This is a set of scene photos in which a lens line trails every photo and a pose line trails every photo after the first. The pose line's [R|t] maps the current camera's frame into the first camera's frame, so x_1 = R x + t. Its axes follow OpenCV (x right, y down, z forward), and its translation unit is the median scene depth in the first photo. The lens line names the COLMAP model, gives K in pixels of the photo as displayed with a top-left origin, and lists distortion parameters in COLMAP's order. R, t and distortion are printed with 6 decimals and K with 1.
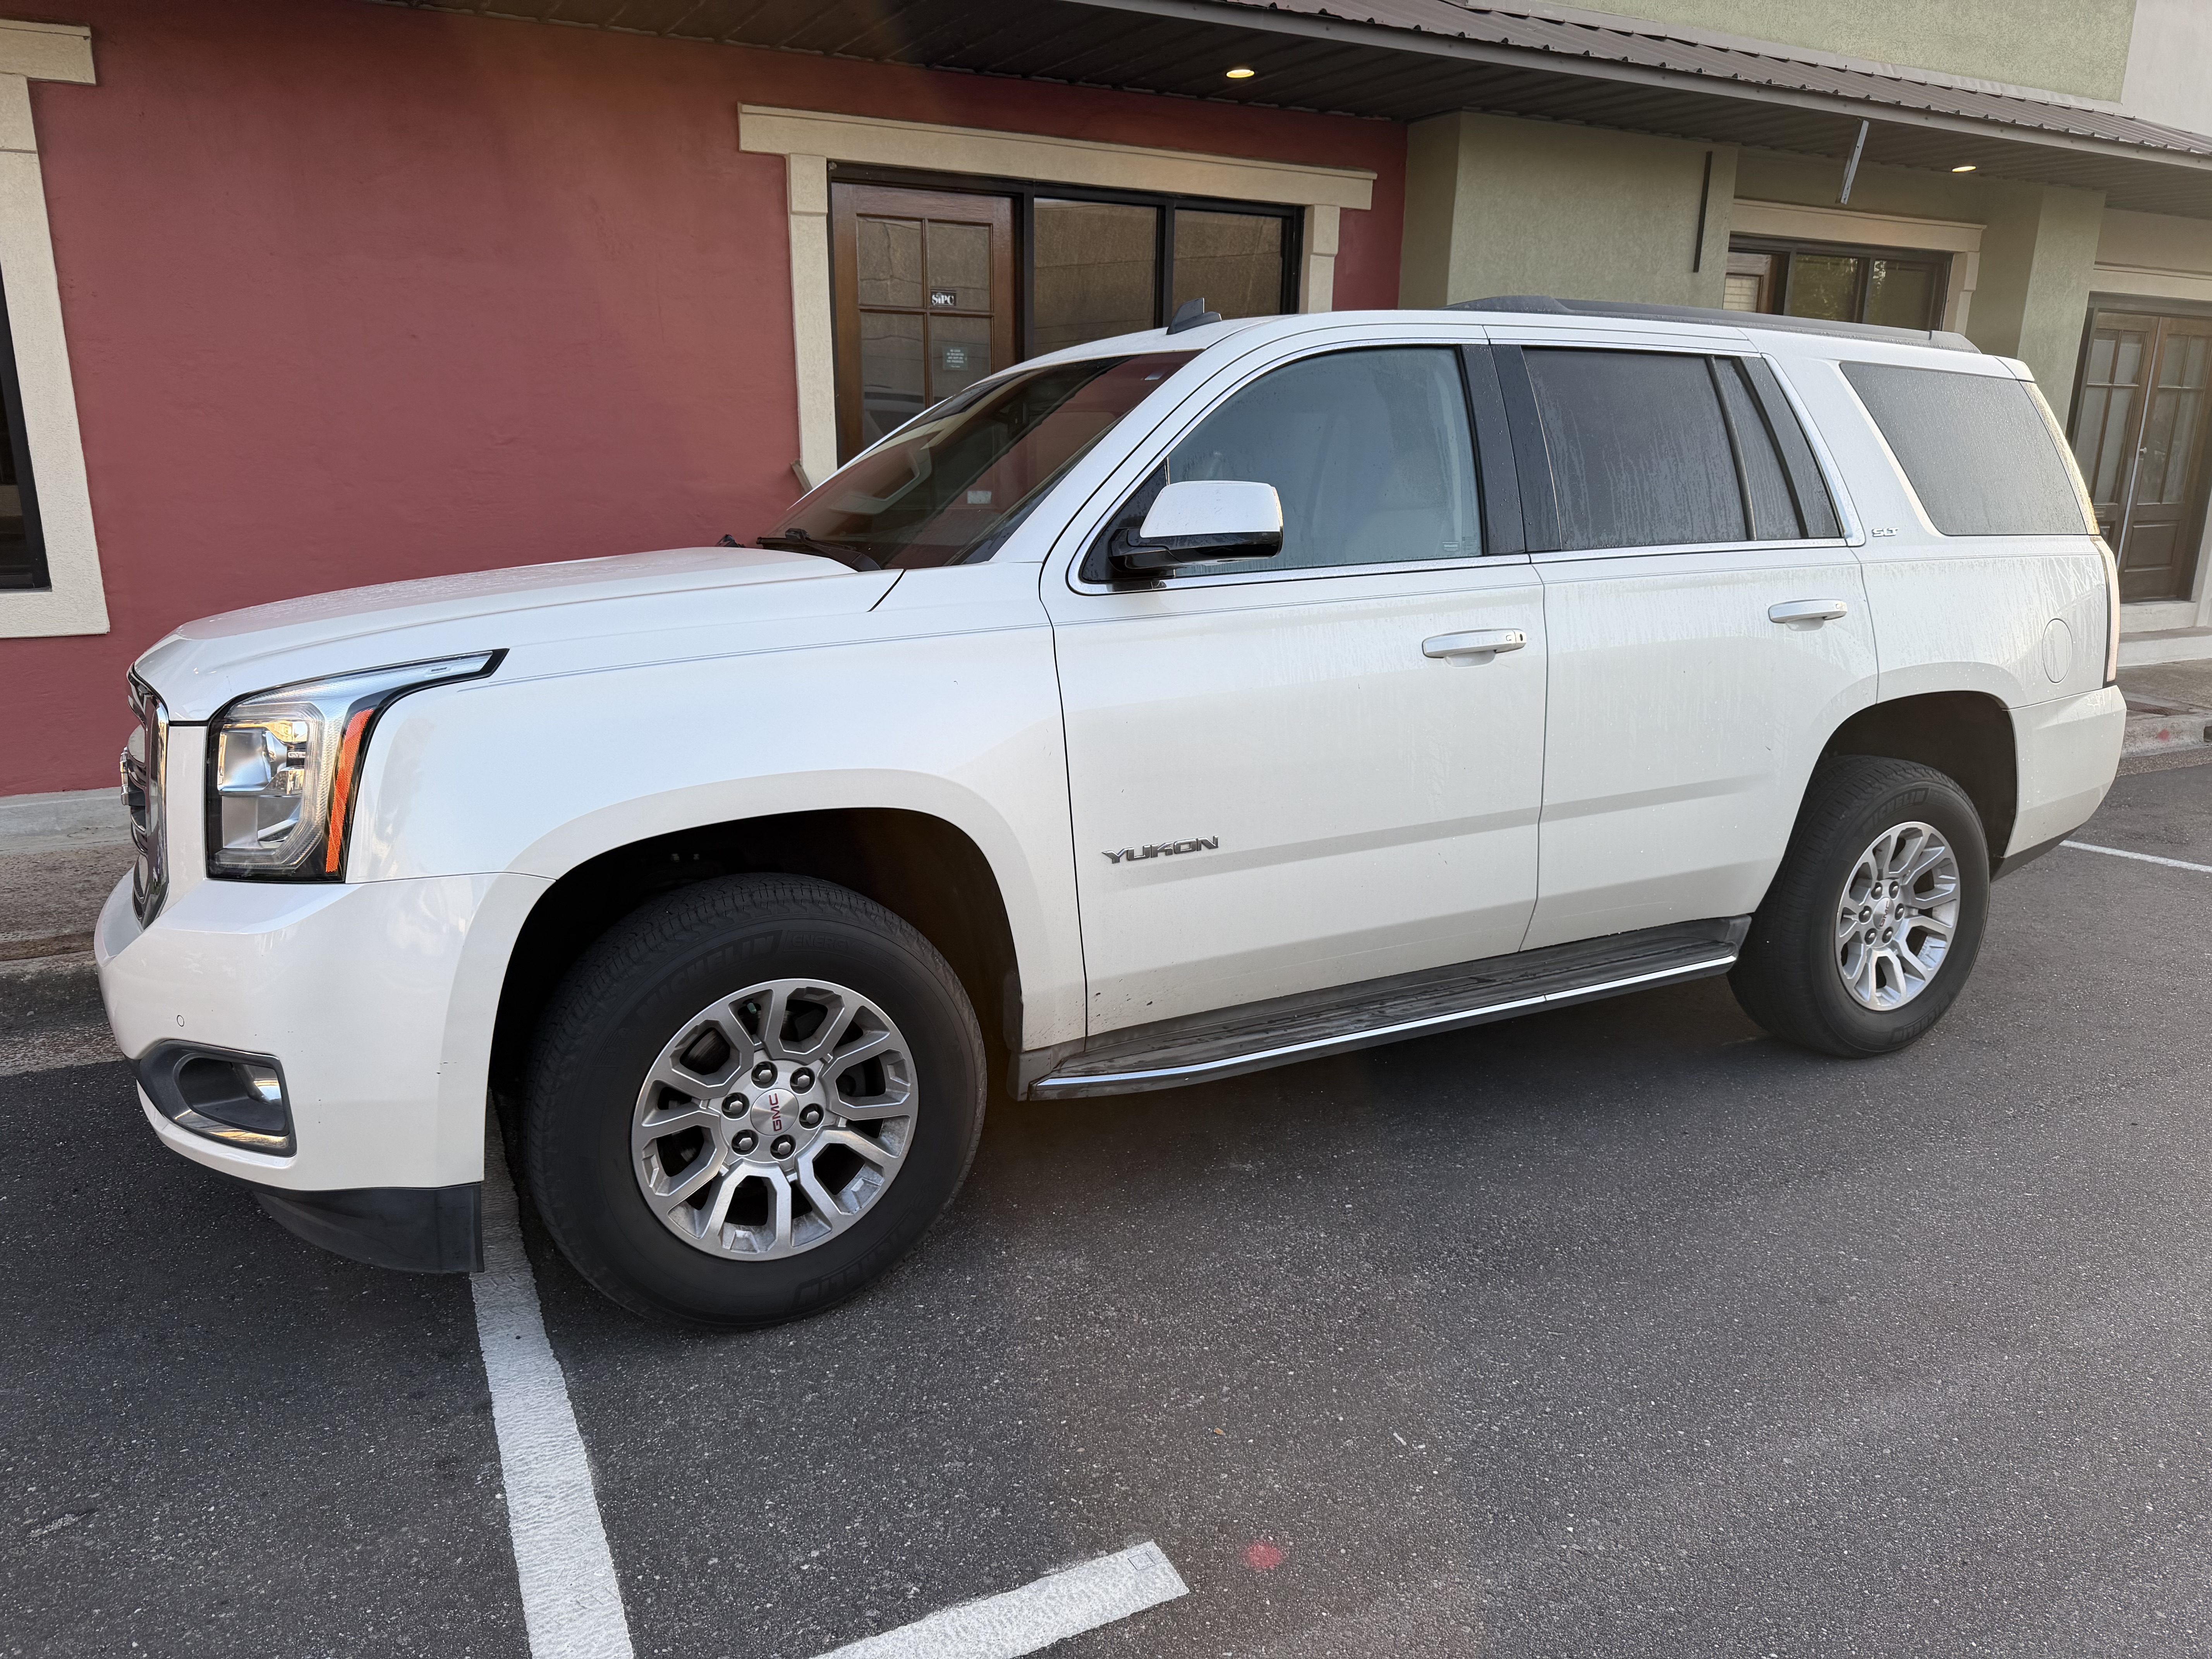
lens RADIAL K [[1514.6, 0, 1104.2], [0, 1514.6, 815.6], [0, 0, 1]] dist [0.068677, -0.032555]
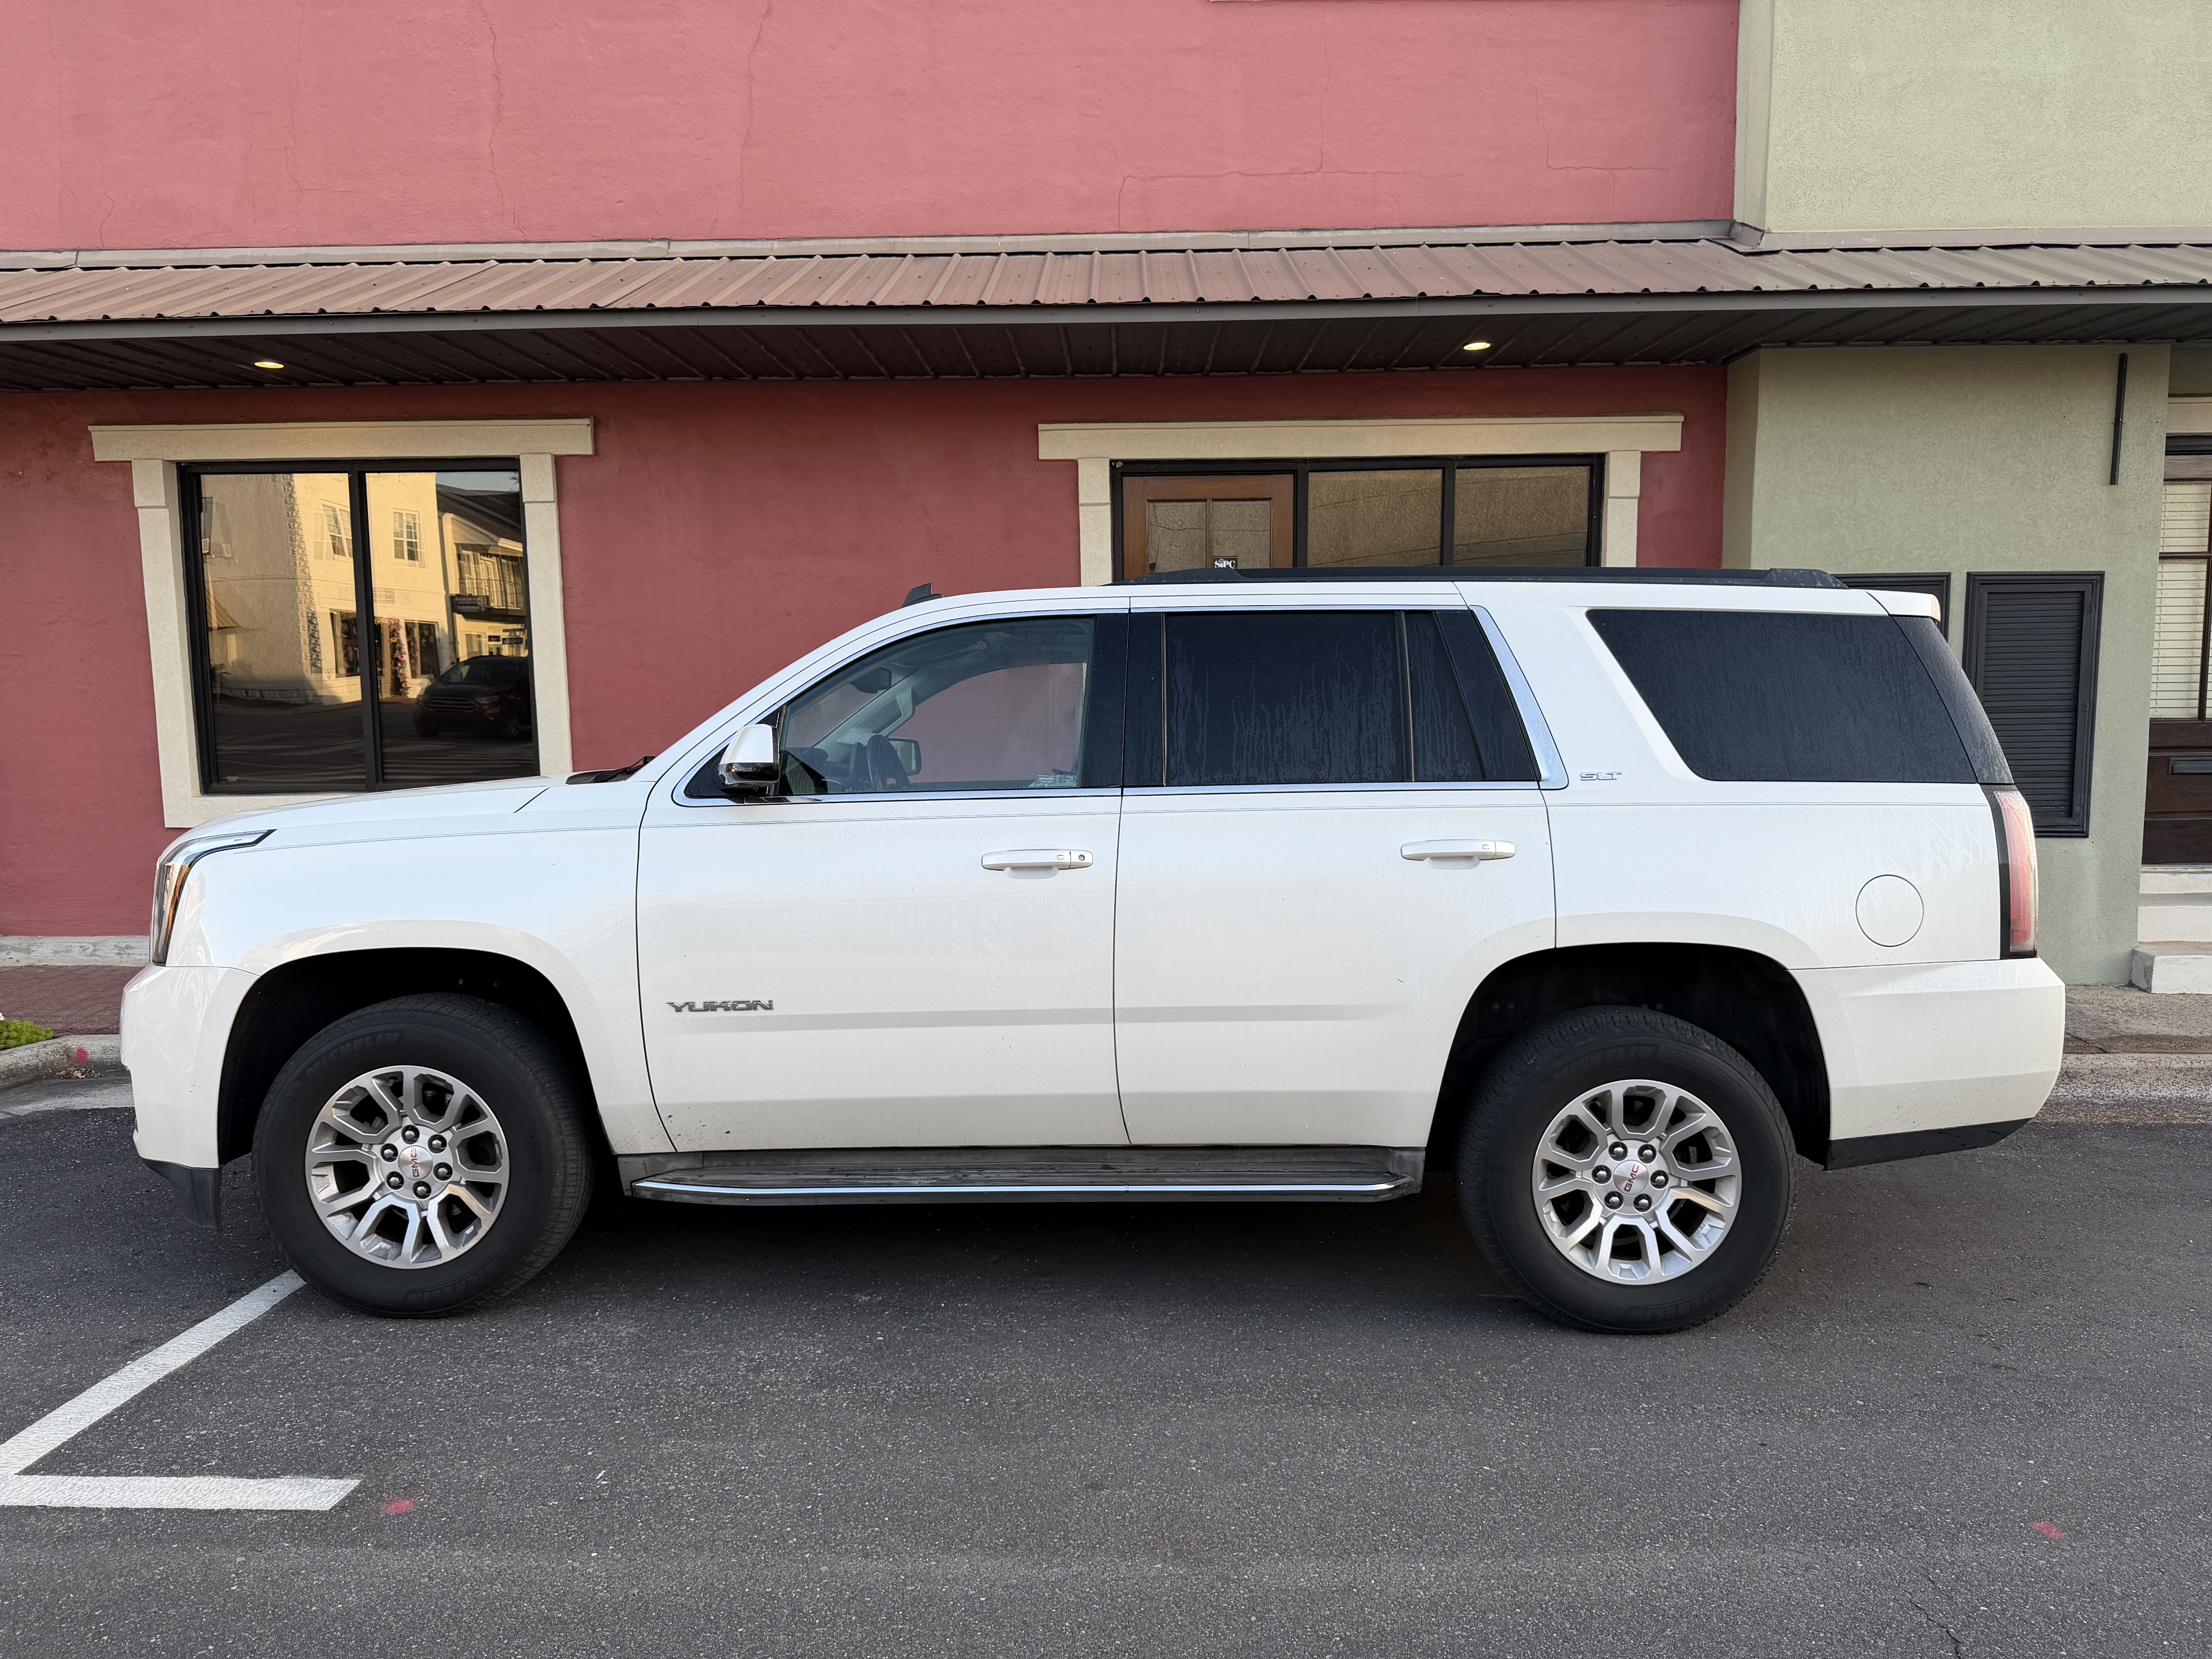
lens RADIAL K [[1514.6, 0, 1092.5], [0, 1514.6, 817.1], [0, 0, 1]] dist [0.068677, -0.032555]
pose [[0.881330, 0.029817, -0.471559, 0.774660], [-0.099586, 0.987310, -0.123696, -0.005932], [0.461887, 0.155978, 0.873116, -0.002297]]
